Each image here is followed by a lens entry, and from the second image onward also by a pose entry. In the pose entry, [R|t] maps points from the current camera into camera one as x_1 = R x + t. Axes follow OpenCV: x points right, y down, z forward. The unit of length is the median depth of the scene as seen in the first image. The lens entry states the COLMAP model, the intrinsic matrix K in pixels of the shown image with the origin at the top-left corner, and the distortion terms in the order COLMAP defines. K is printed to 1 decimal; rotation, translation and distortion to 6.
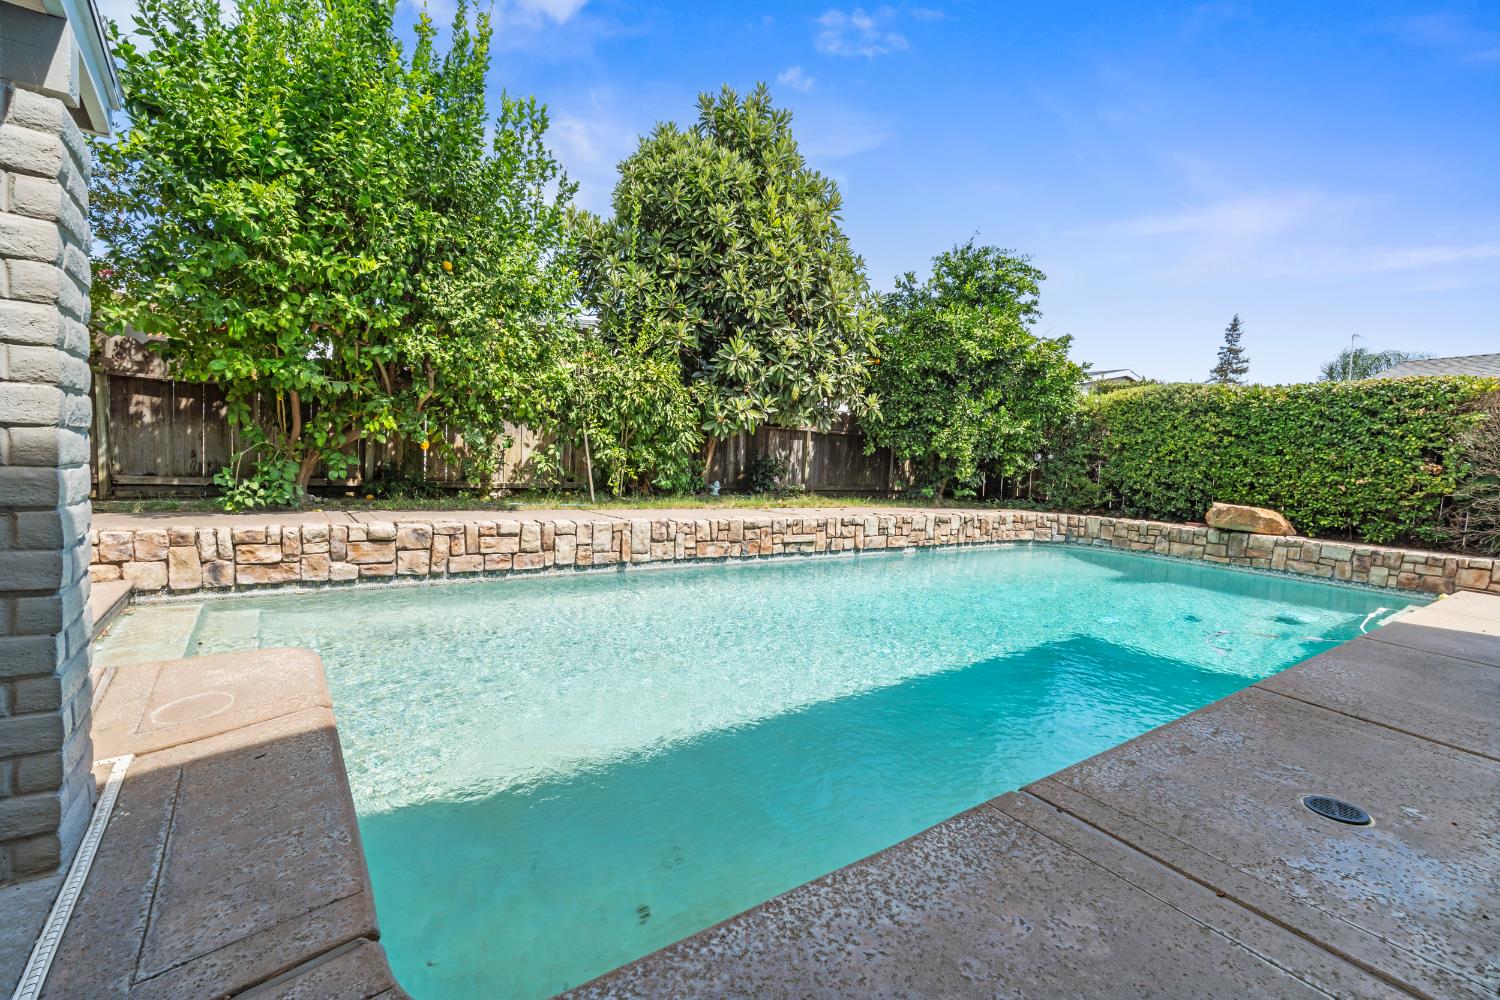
lens RADIAL K [[685.4, 0, 760.7], [0, 685.4, 493.9], [0, 0, 1]] dist [-0.000314, -0.000892]
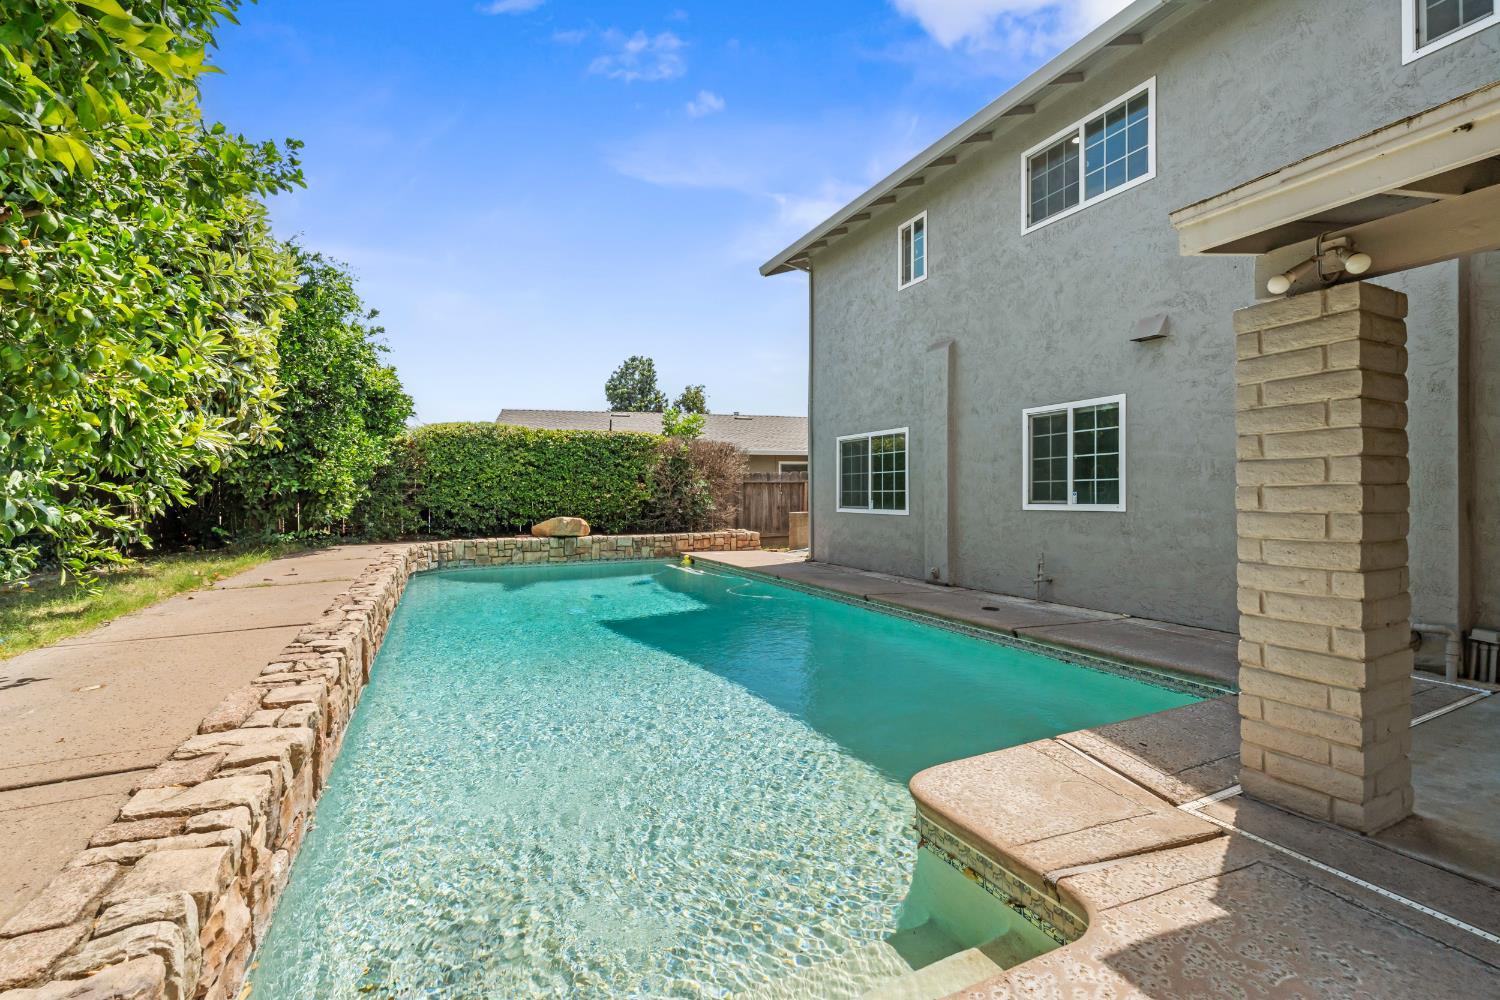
lens RADIAL K [[685.4, 0, 753.7], [0, 685.4, 496.9], [0, 0, 1]] dist [-0.000314, -0.000892]
pose [[0.139740, -0.056614, 0.988568, -0.617081], [0.067762, 0.996570, 0.047494, -0.066168], [-0.987867, 0.060351, 0.143097, 0.438991]]
